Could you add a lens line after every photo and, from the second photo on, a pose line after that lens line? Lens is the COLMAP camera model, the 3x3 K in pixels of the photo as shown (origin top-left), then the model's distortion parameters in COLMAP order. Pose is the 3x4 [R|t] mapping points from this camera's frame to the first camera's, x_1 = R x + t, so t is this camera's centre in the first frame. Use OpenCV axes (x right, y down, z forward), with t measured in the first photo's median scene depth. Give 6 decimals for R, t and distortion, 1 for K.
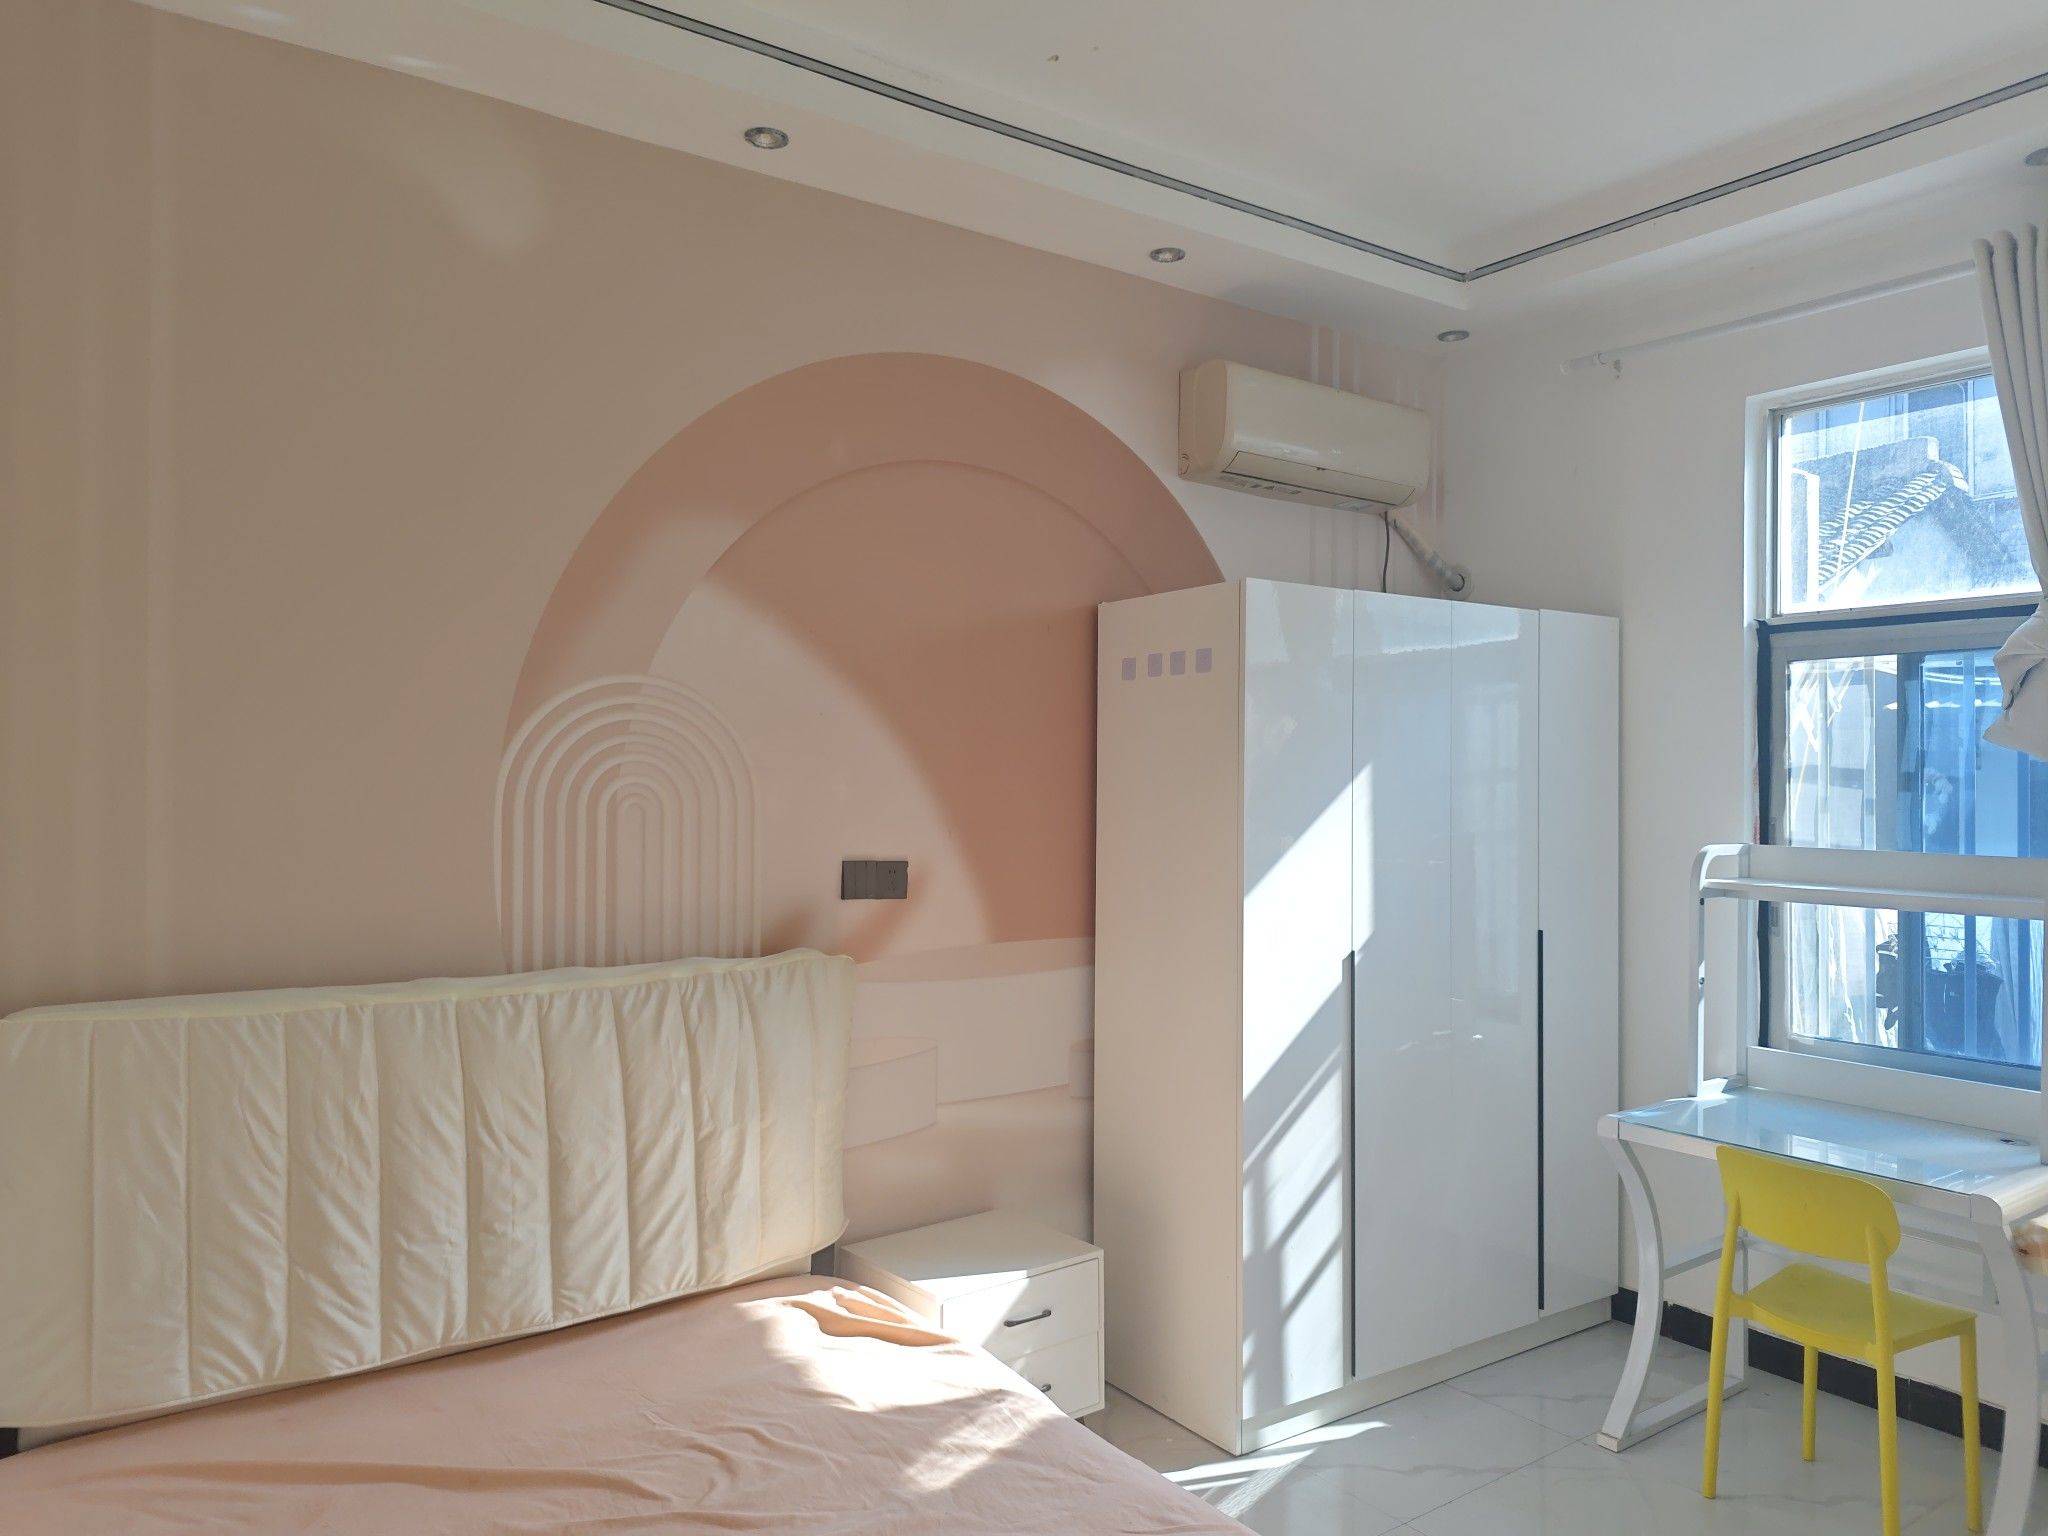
lens RADIAL K [[1419.4, 0, 1032.2], [0, 1419.4, 757.4], [0, 0, 1]] dist [0.042529, -0.053312]
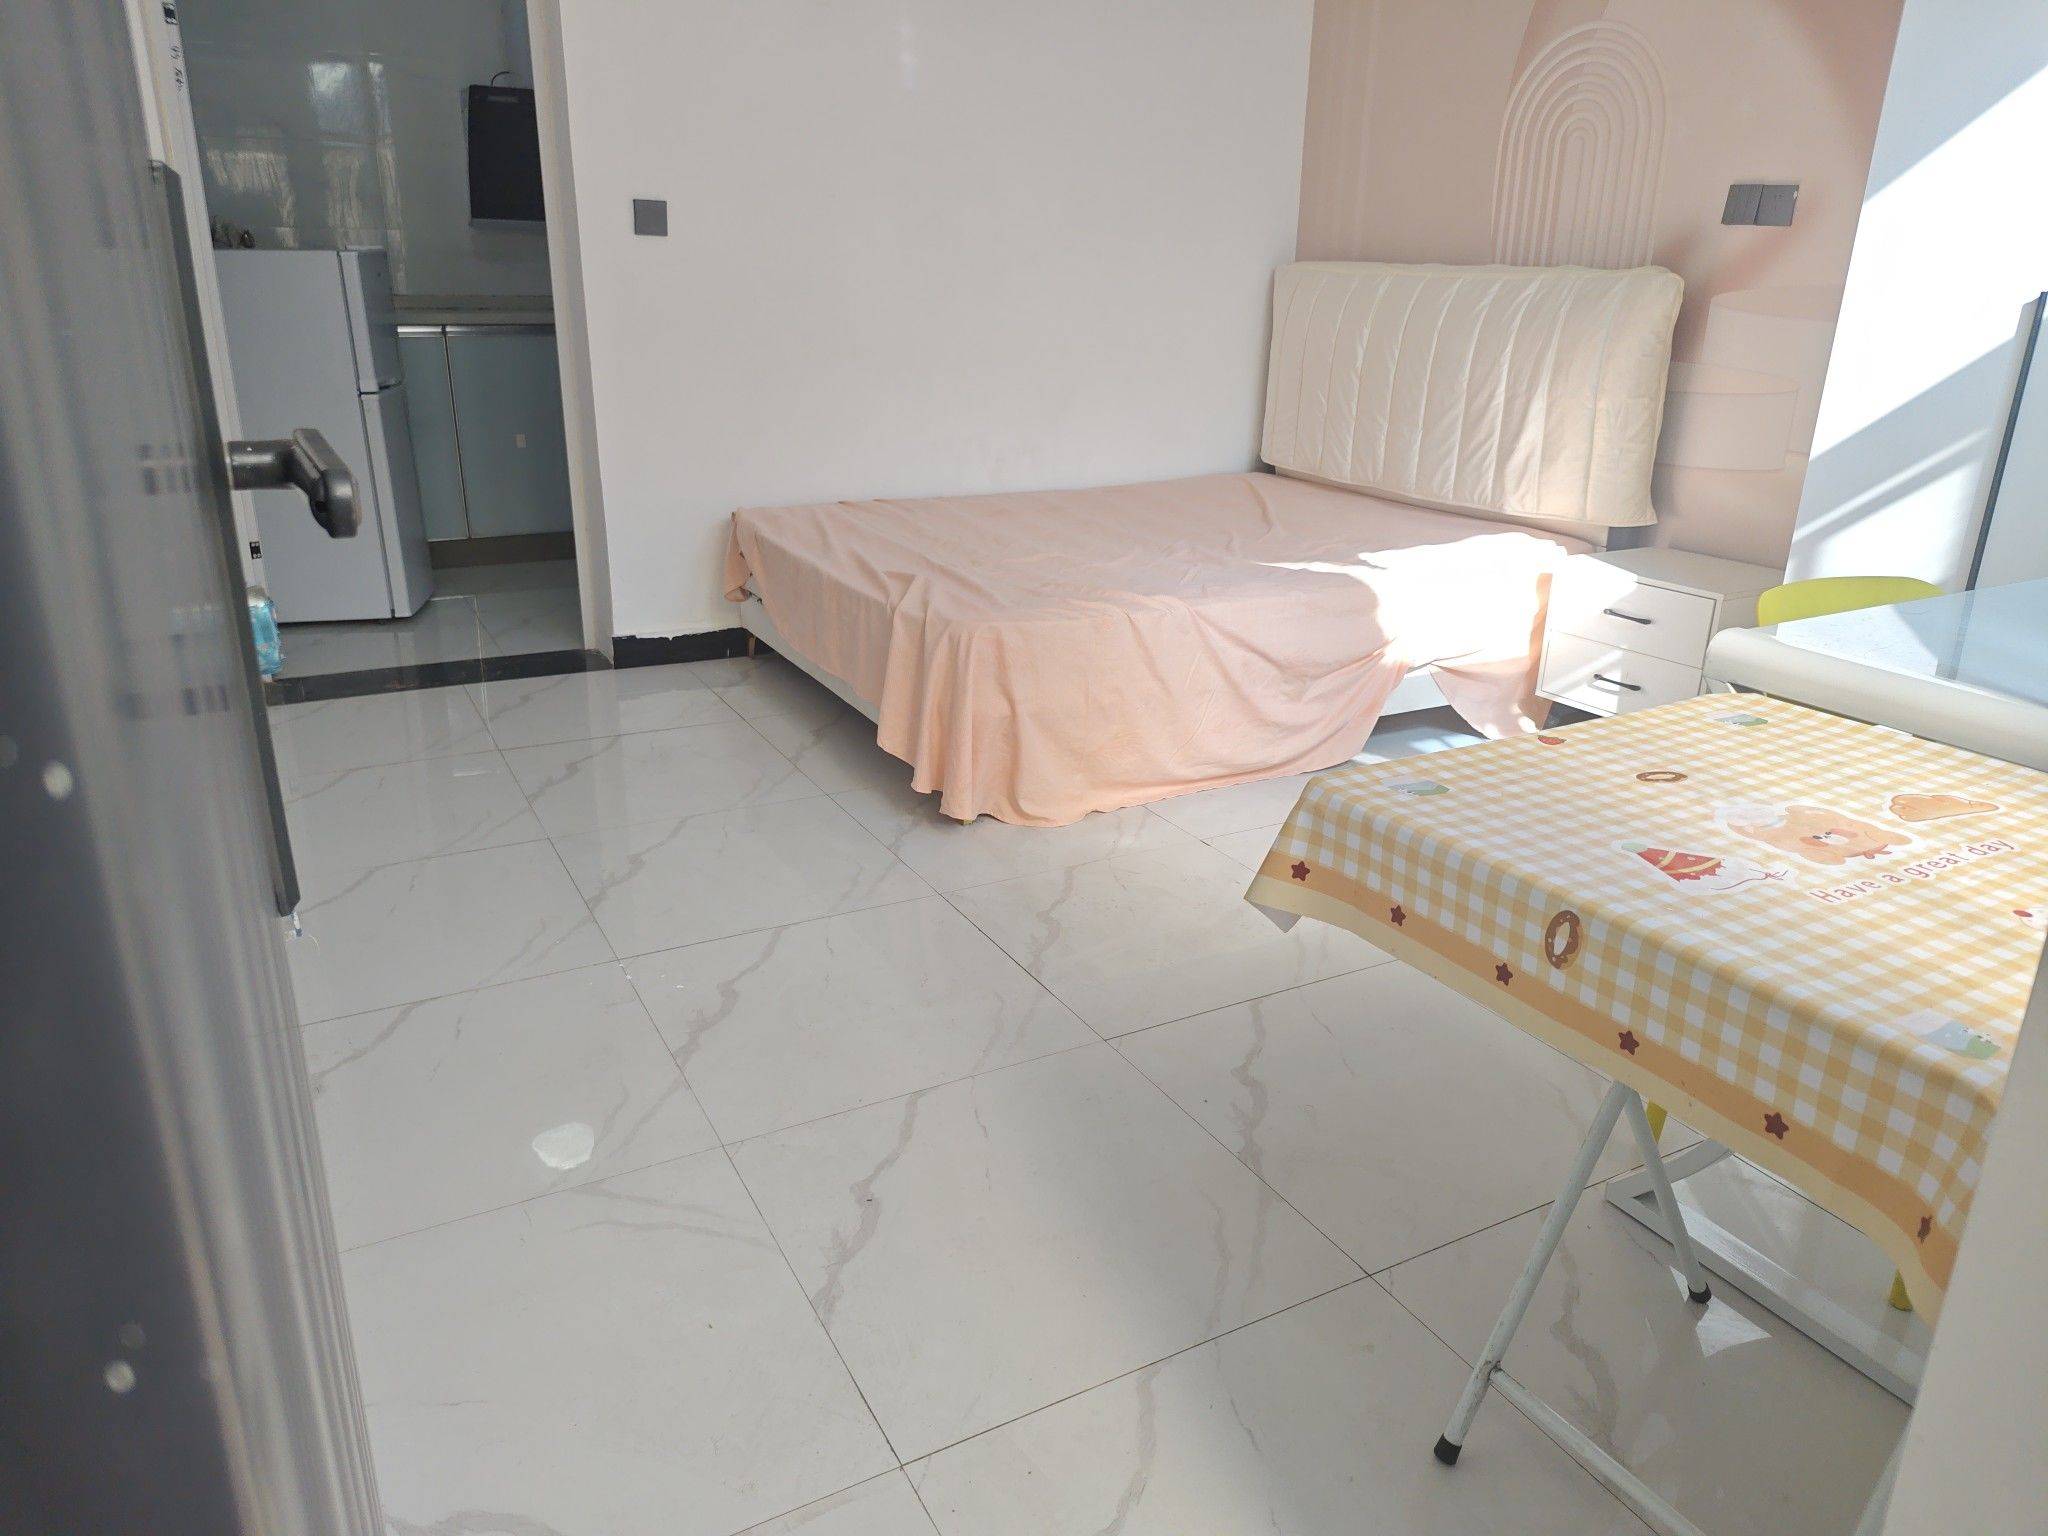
lens RADIAL K [[1419.4, 0, 1032.2], [0, 1419.4, 757.4], [0, 0, 1]] dist [0.042529, -0.053312]
pose [[-0.133452, 0.320306, -0.937867, 1.026082], [-0.003278, 0.946184, 0.323613, 0.128895], [0.991050, 0.046261, -0.125220, 0.625519]]
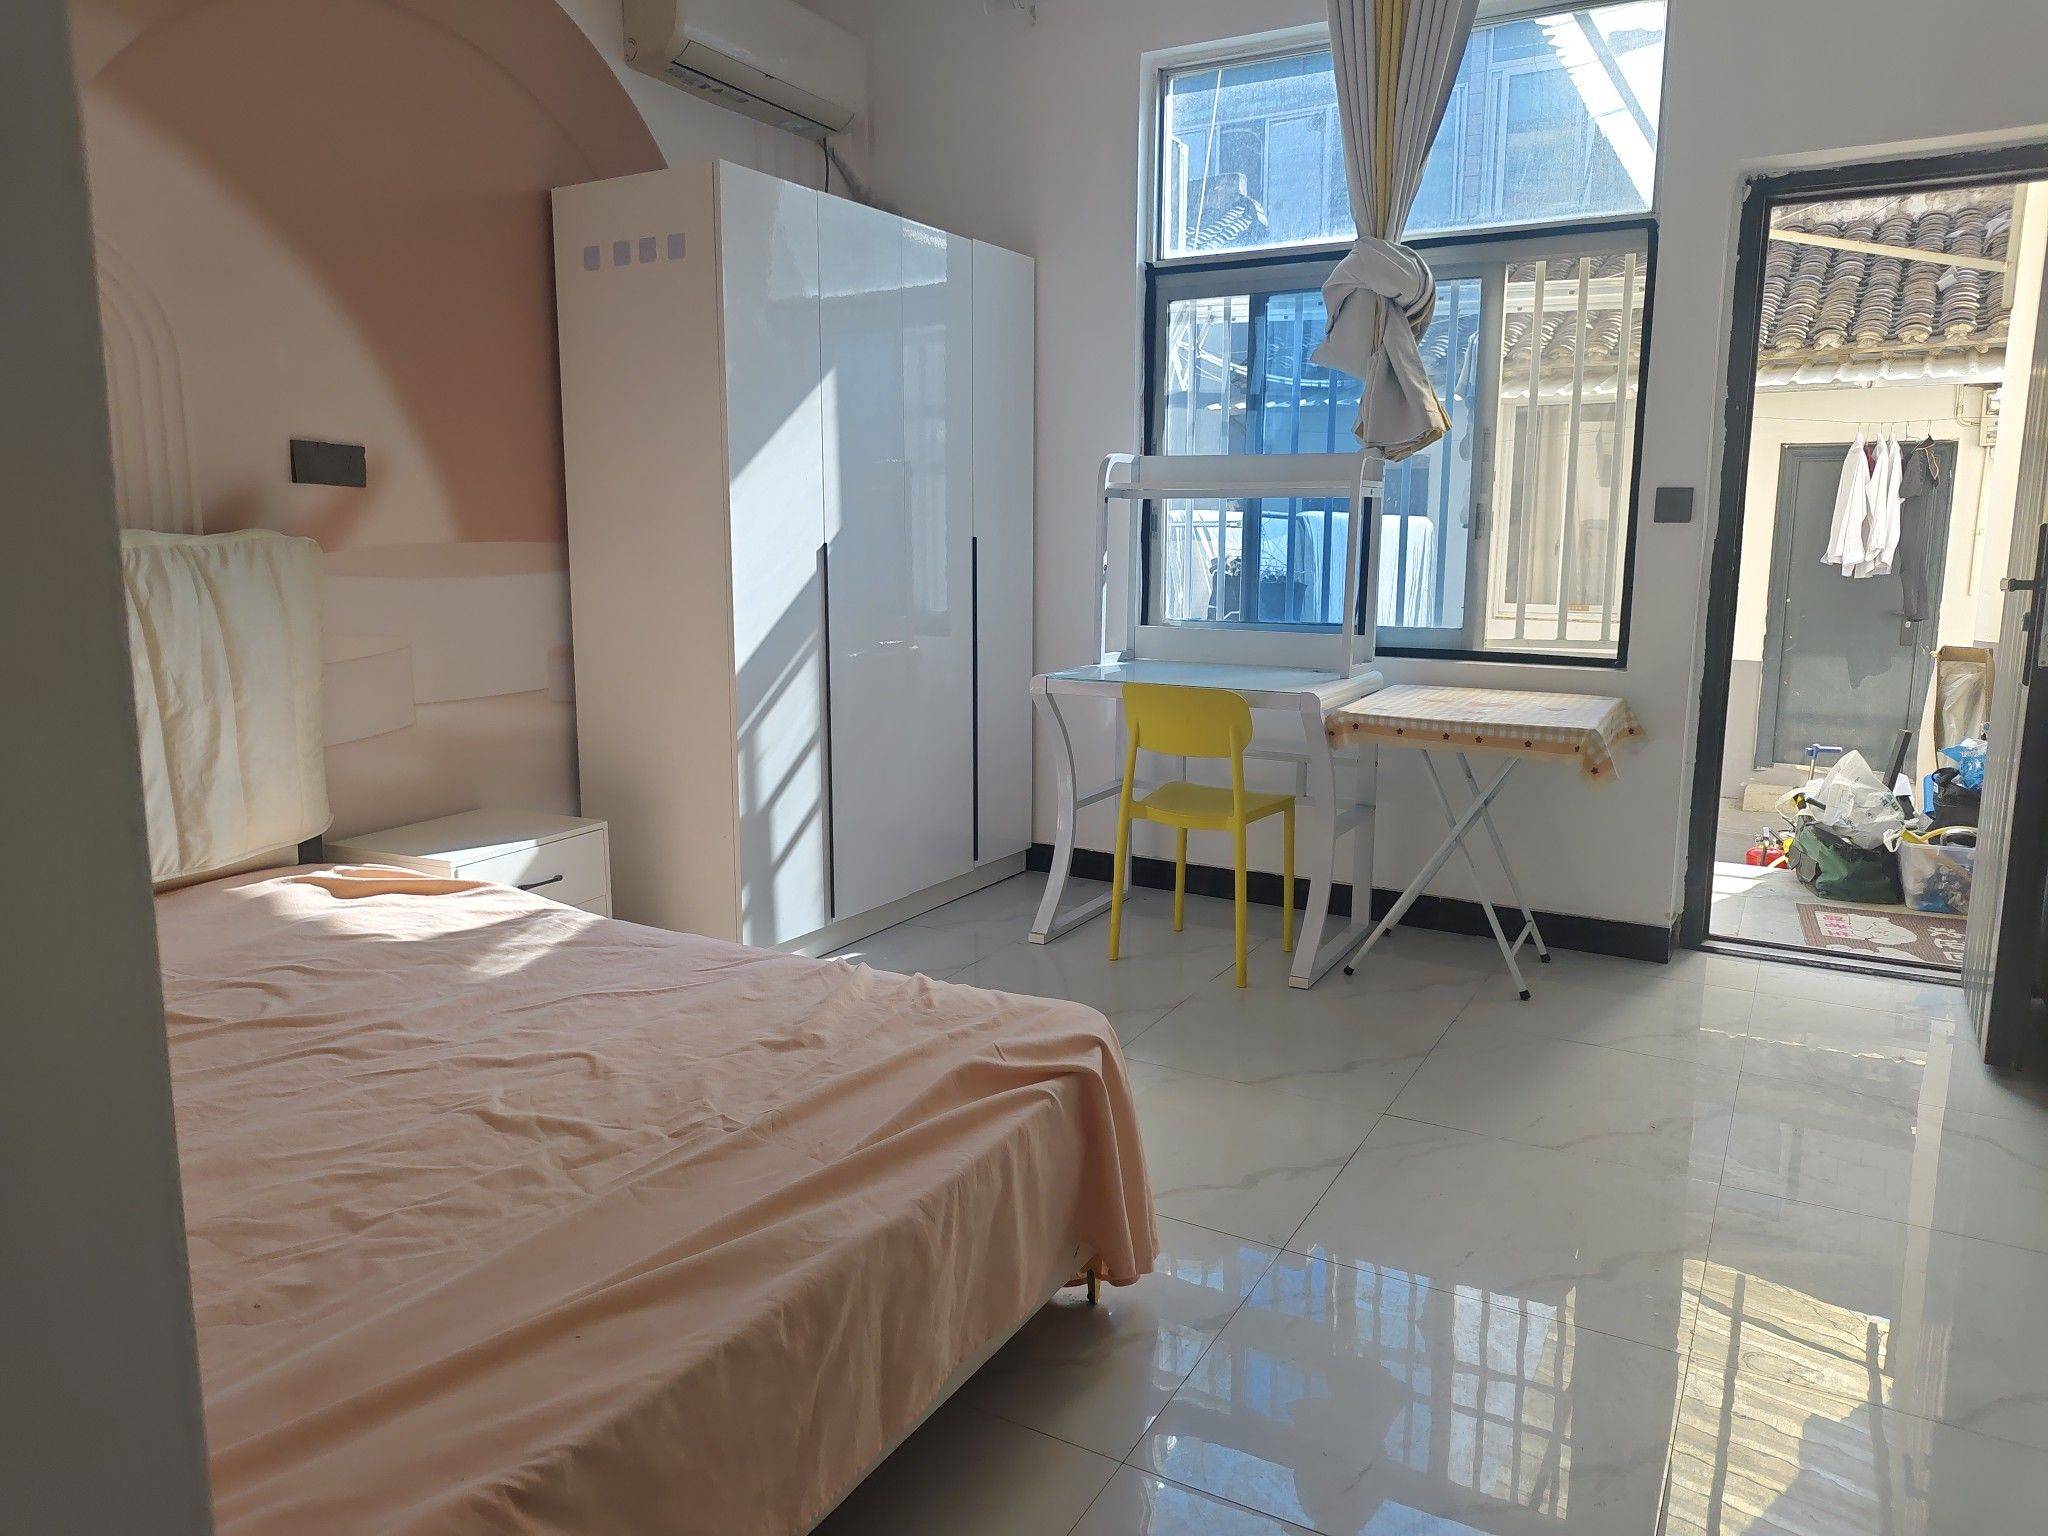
lens RADIAL K [[1419.4, 0, 1032.2], [0, 1419.4, 757.4], [0, 0, 1]] dist [0.042529, -0.053312]
pose [[0.906466, -0.070593, 0.416336, -0.095685], [-0.002921, 0.984856, 0.173351, 0.110415], [-0.422268, -0.158353, 0.892532, -0.061811]]
